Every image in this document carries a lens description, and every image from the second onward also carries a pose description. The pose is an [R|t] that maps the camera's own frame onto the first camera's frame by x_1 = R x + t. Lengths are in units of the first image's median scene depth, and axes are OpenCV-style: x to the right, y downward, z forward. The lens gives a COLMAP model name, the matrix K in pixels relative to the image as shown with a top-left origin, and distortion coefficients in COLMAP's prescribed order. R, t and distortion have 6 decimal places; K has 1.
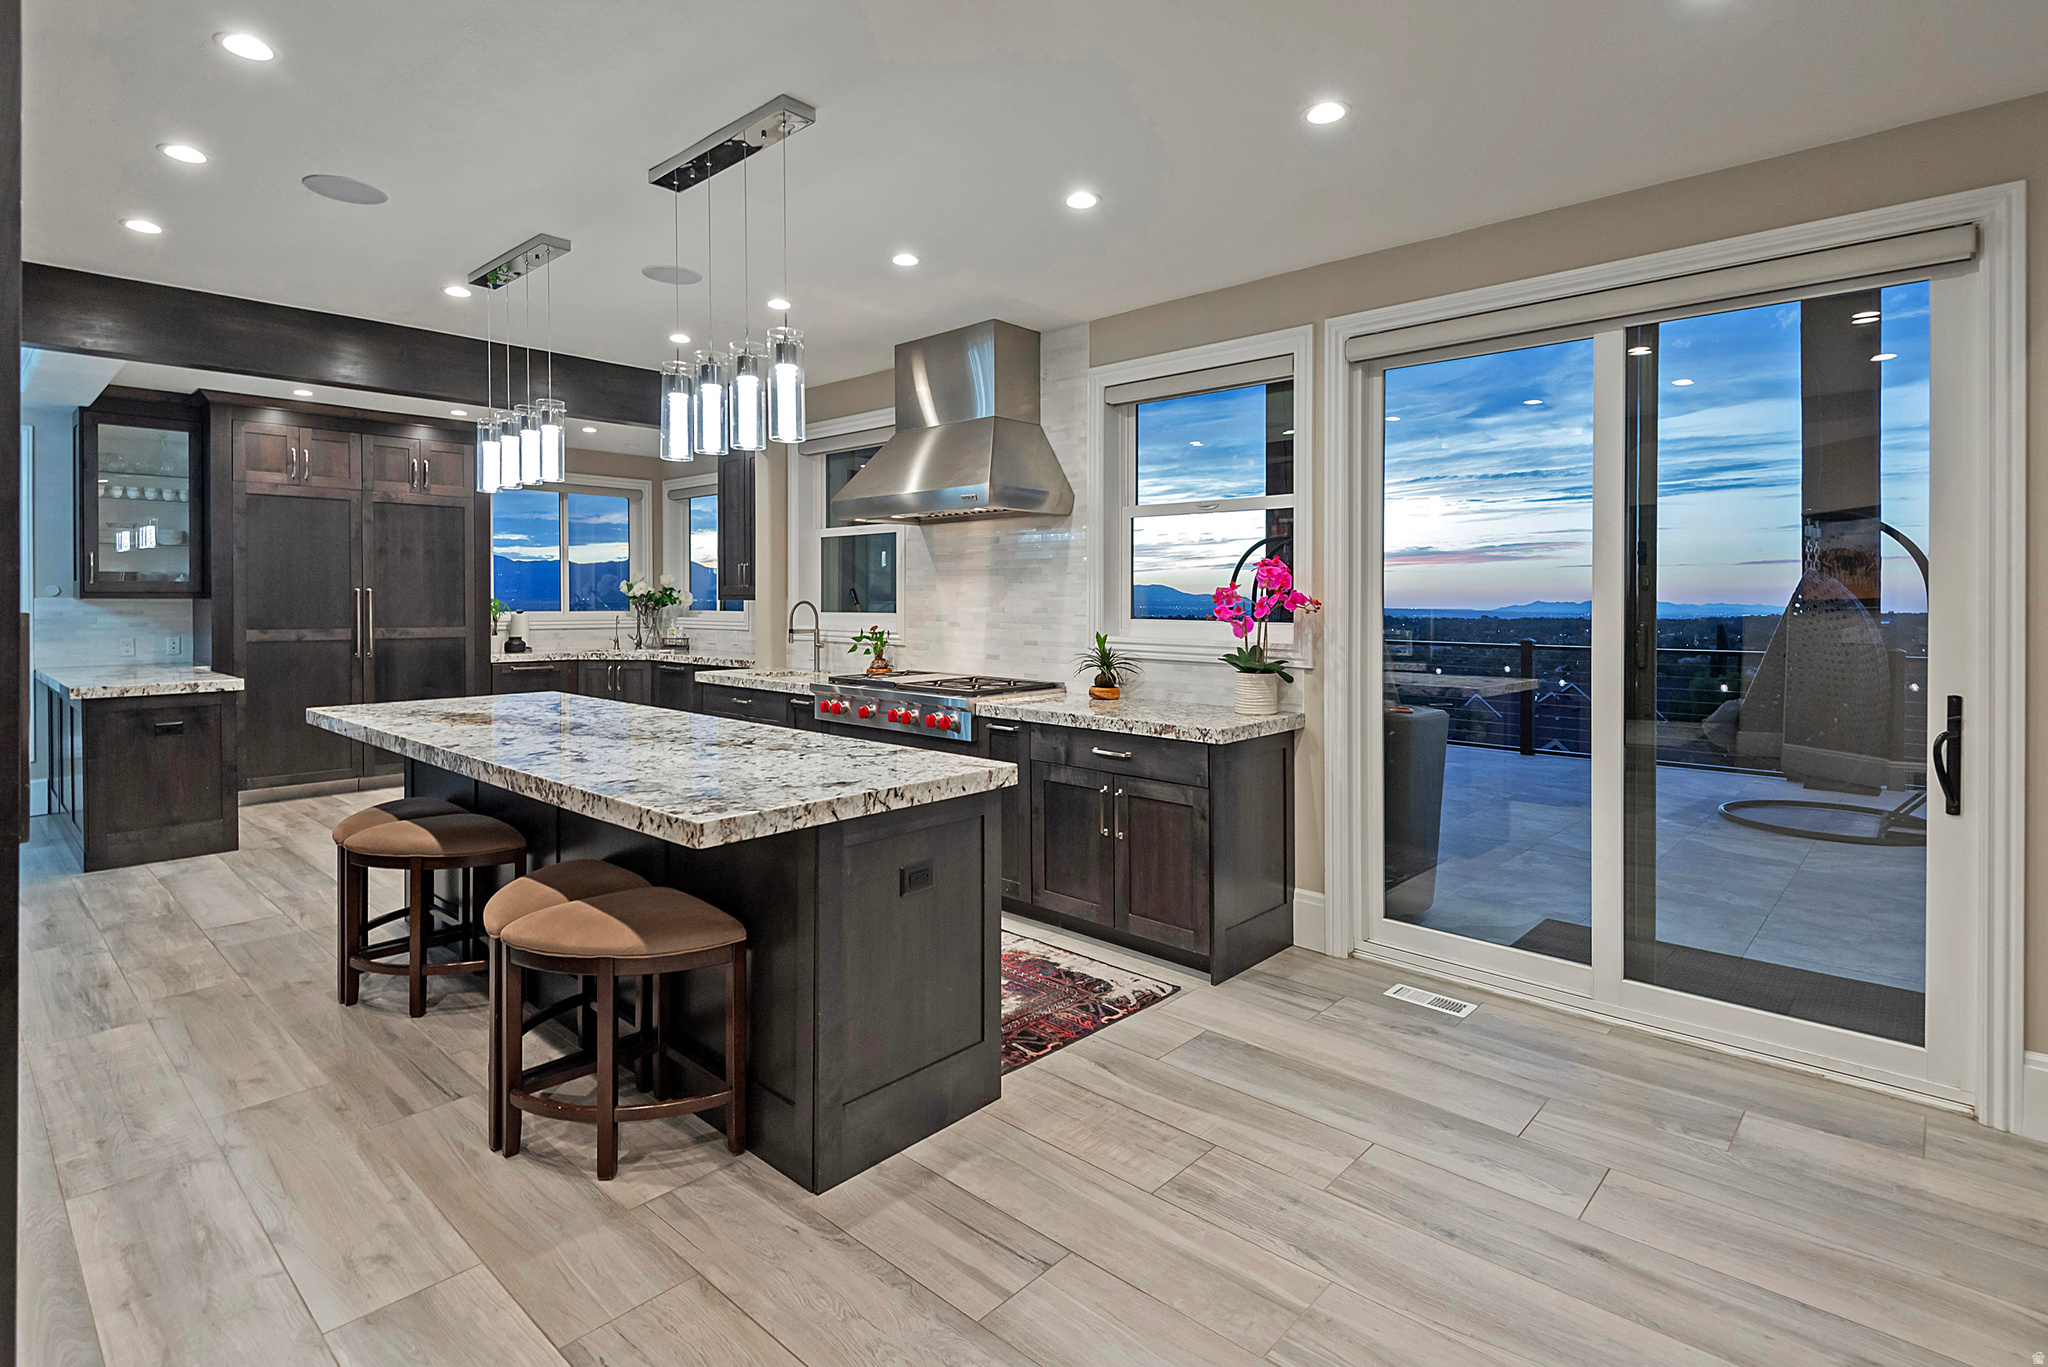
lens RADIAL K [[1007.0, 0, 1025.3], [0, 1007.0, 598.7], [0, 0, 1]] dist [0.000838, 0.000119]
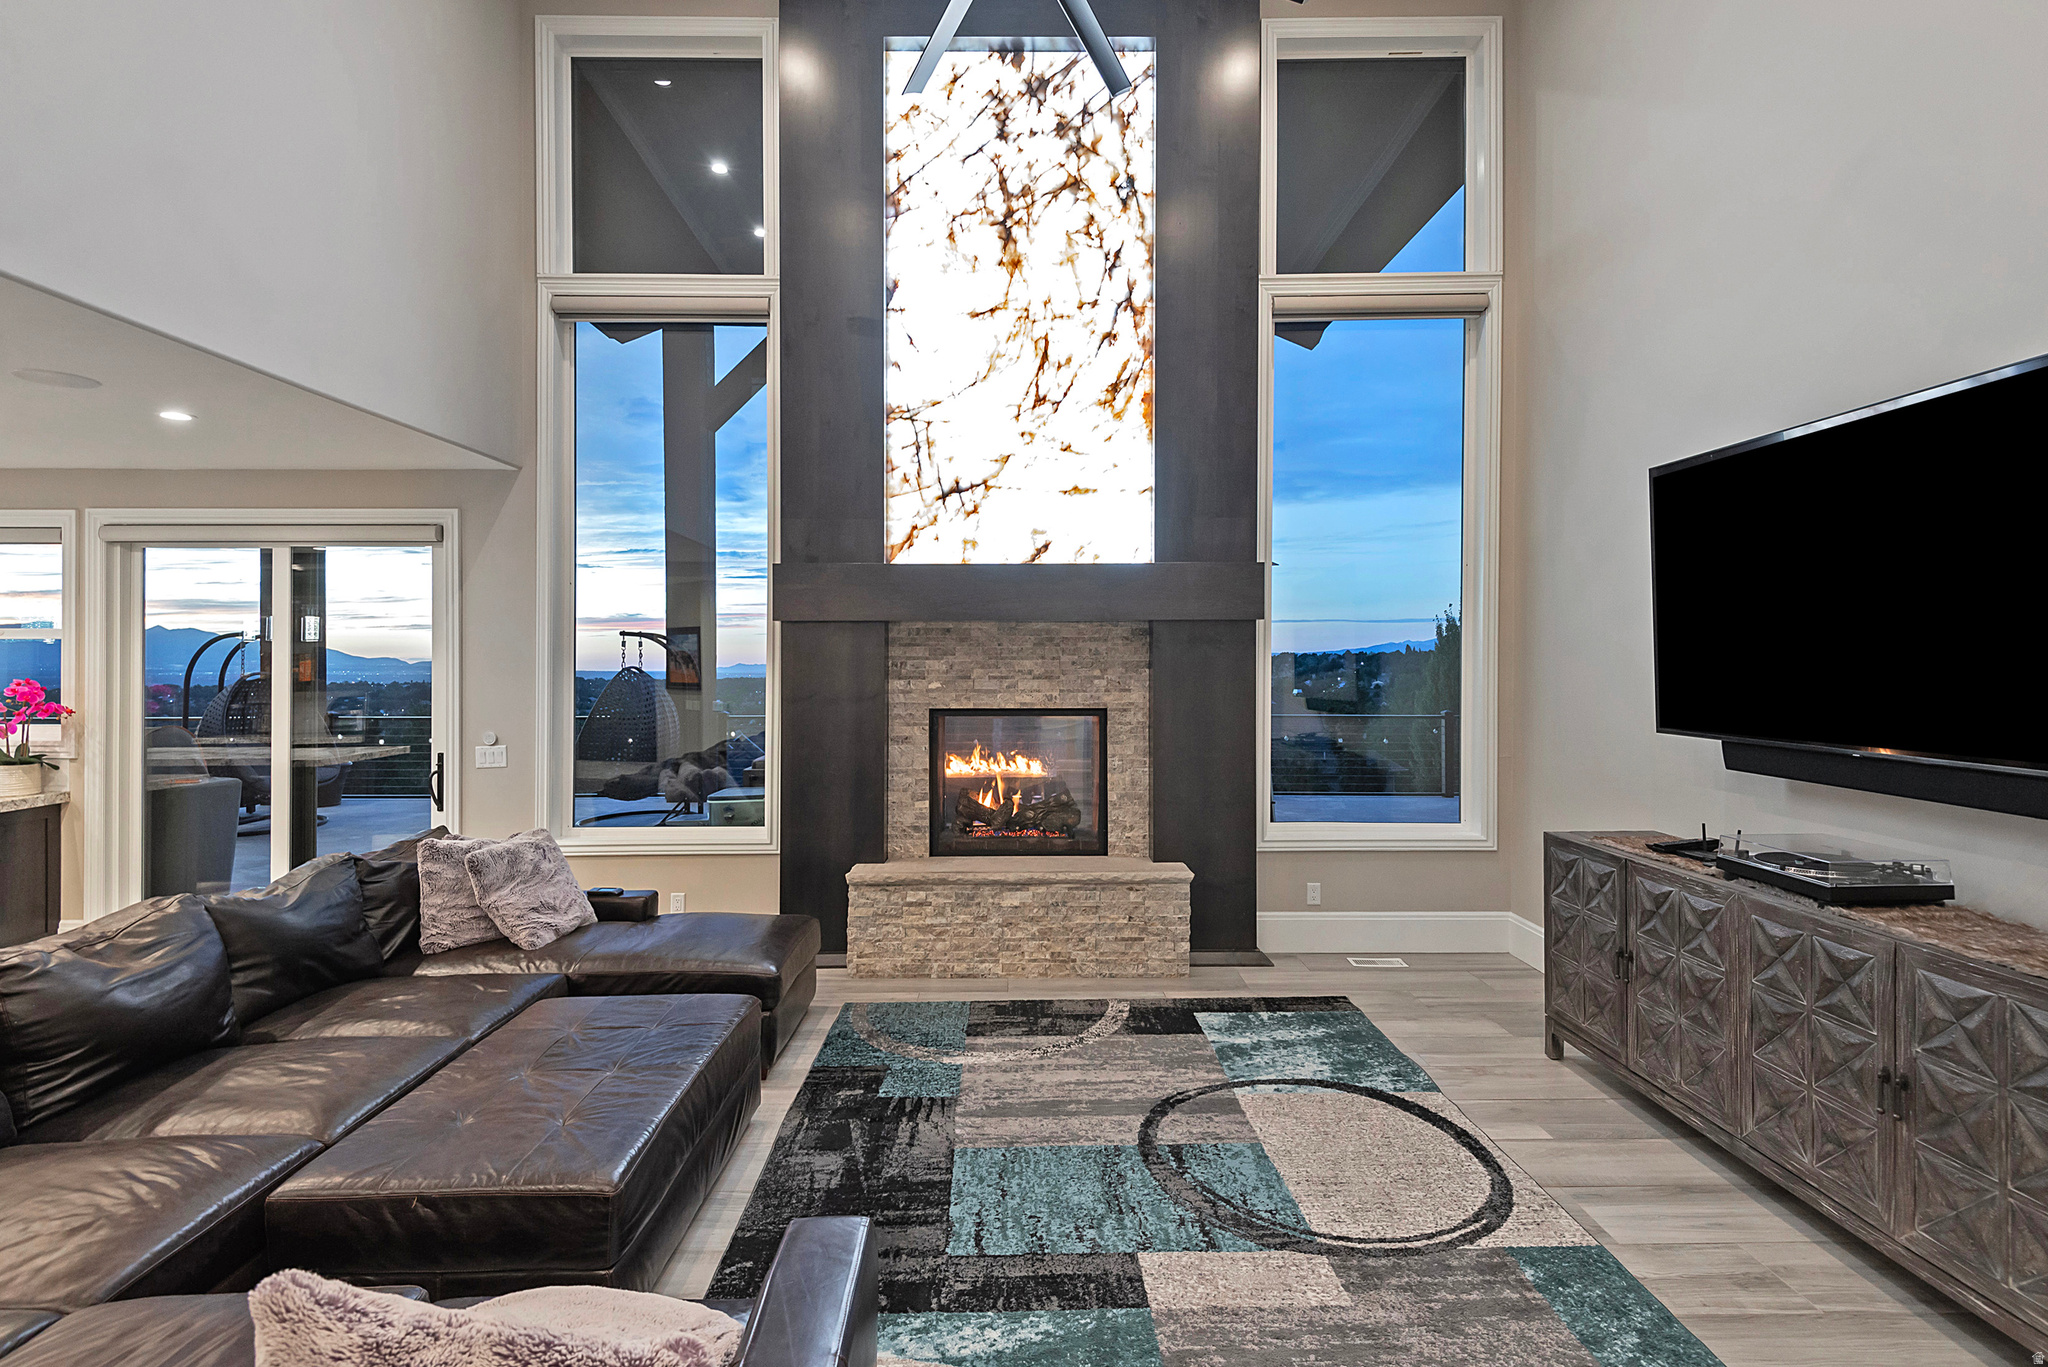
lens RADIAL K [[920.8, 0, 1025.7], [0, 920.8, 657.4], [0, 0, 1]] dist [0.001157, 0.000084]
pose [[0.715144, -0.000740, 0.698976, 0.332738], [0.001802, 0.999998, -0.000786, -0.066198], [-0.698974, 0.001822, 0.715144, -0.821580]]
